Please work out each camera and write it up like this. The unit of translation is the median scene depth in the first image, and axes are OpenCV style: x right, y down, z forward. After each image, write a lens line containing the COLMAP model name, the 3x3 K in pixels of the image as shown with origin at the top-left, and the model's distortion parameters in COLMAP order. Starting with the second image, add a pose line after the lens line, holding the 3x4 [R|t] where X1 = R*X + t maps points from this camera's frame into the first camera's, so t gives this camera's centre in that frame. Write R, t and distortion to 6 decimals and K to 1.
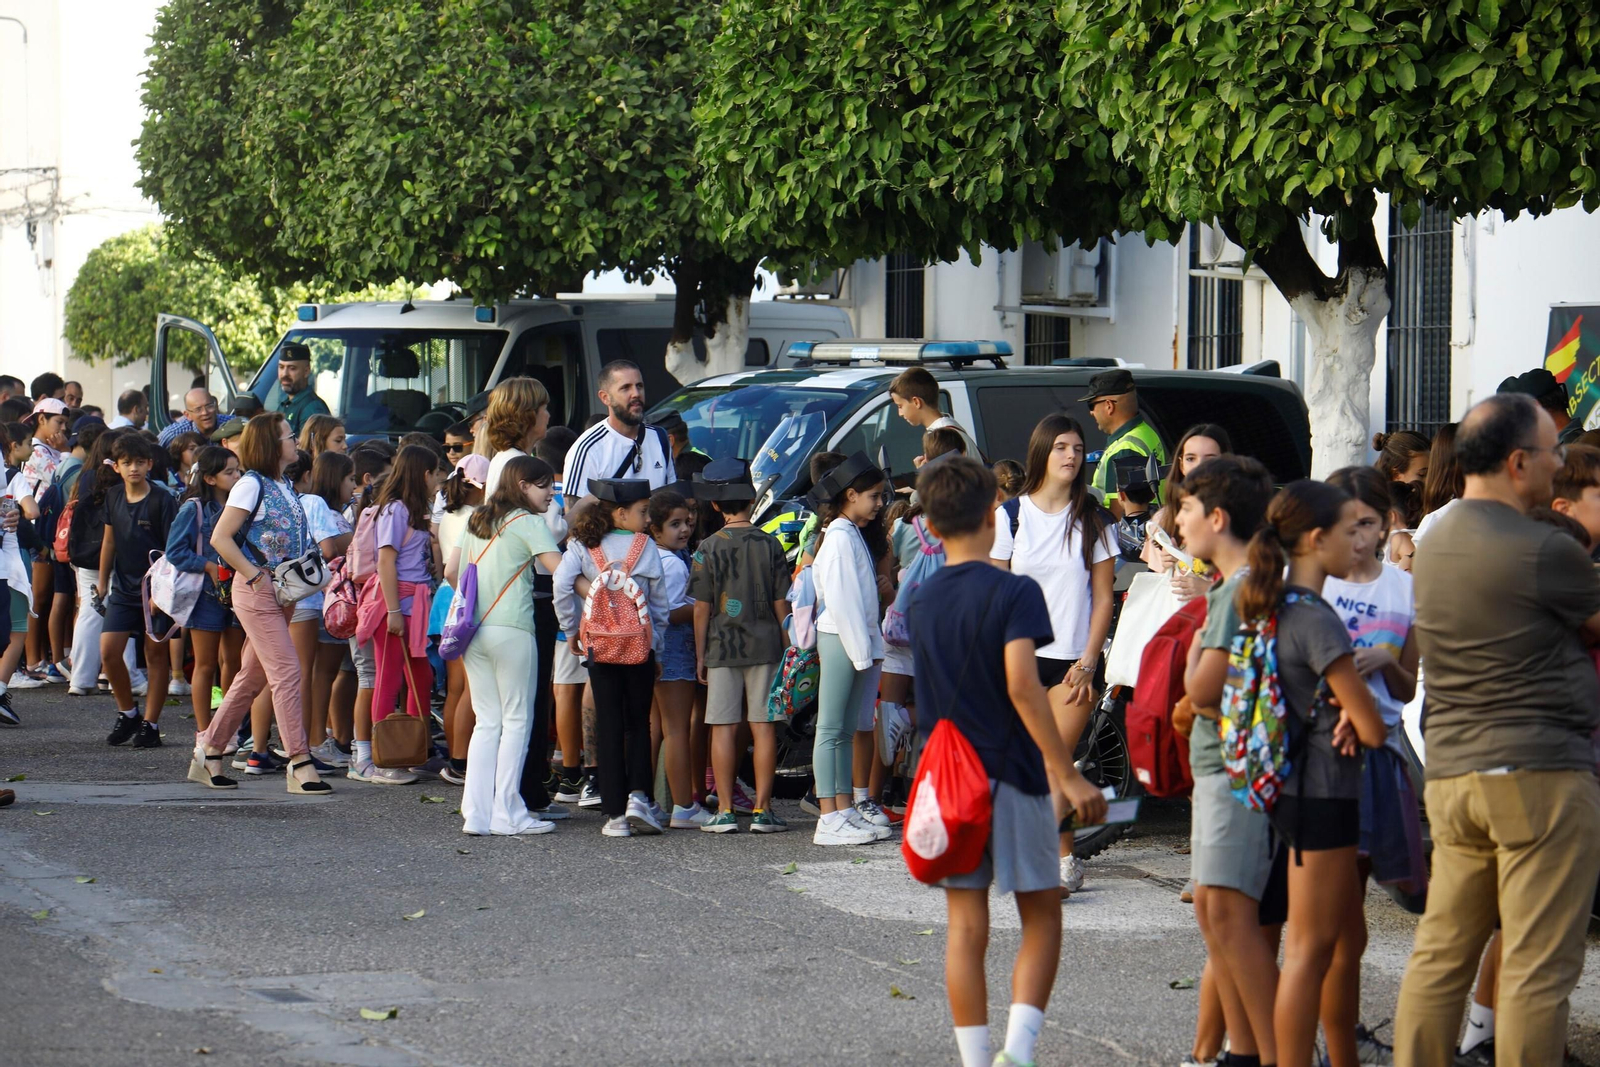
lens RADIAL K [[6934.1, 0, 800.0], [0, 6934.1, 533.5], [0, 0, 1]] dist [1.180321, 1.613415]
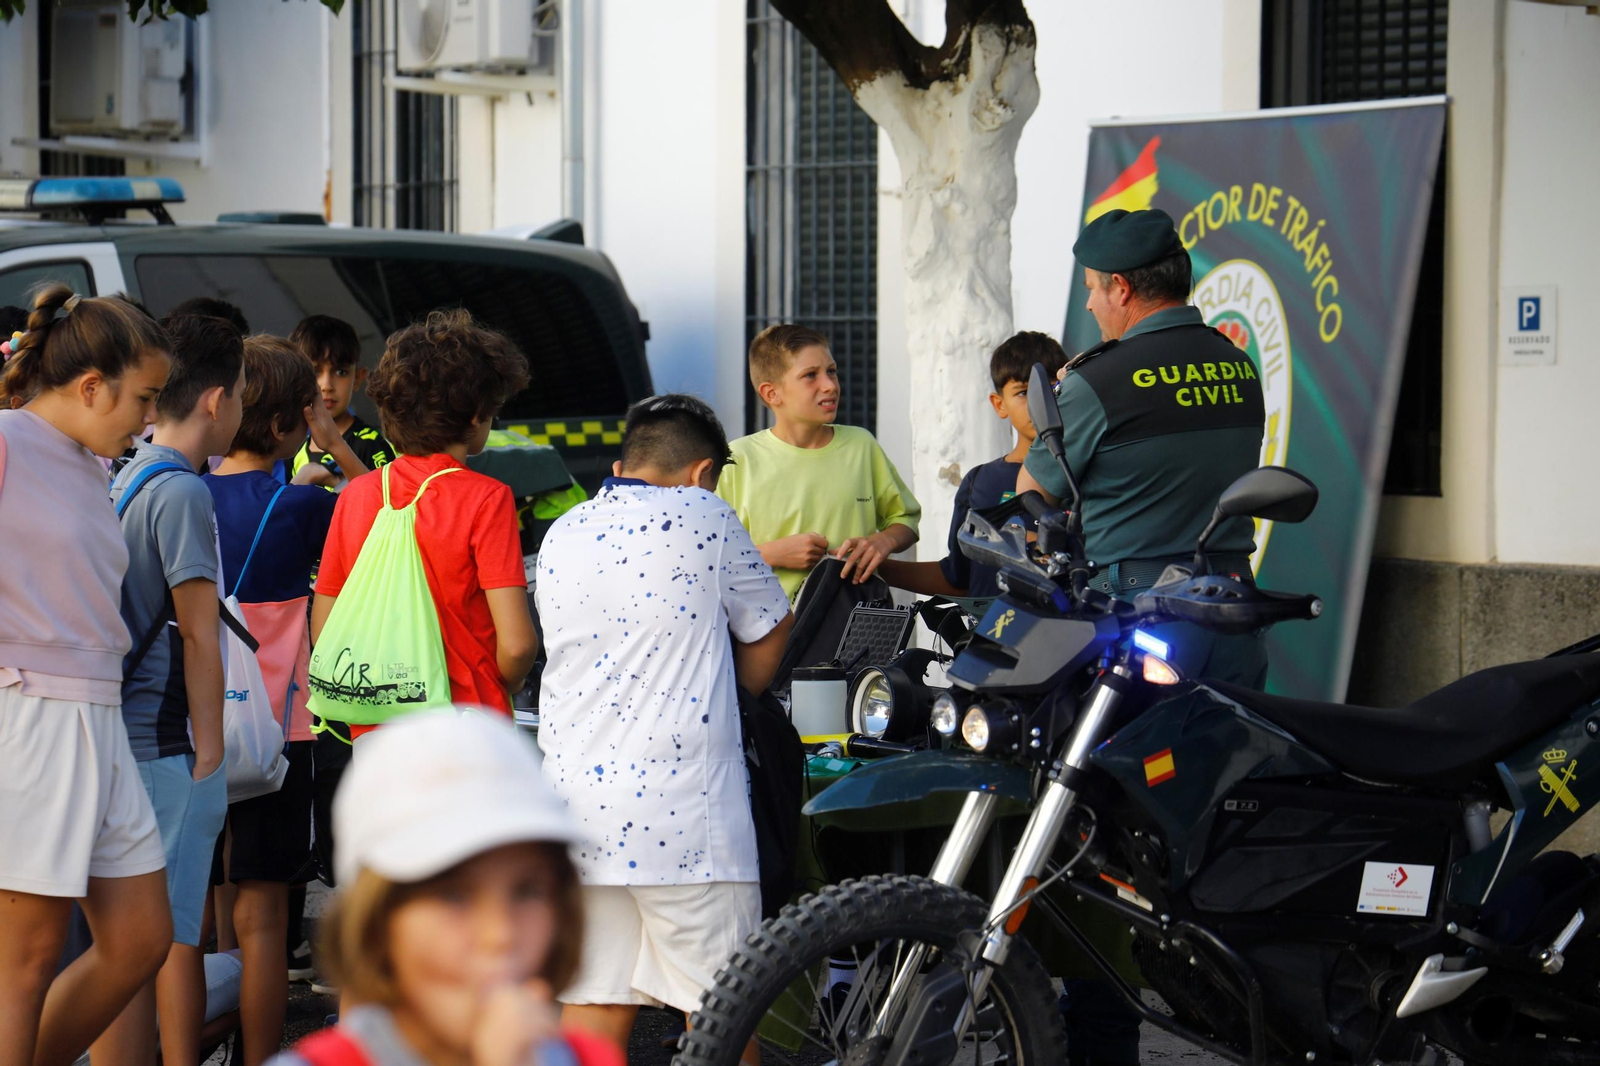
lens RADIAL K [[6934.1, 0, 800.0], [0, 6934.1, 533.0], [0, 0, 1]] dist [1.180321, 1.613415]
pose [[0.979190, -0.009700, 0.202712, -0.039393], [0.007305, 0.999894, 0.012561, -0.004723], [-0.202812, -0.010819, 0.979158, 0.408649]]
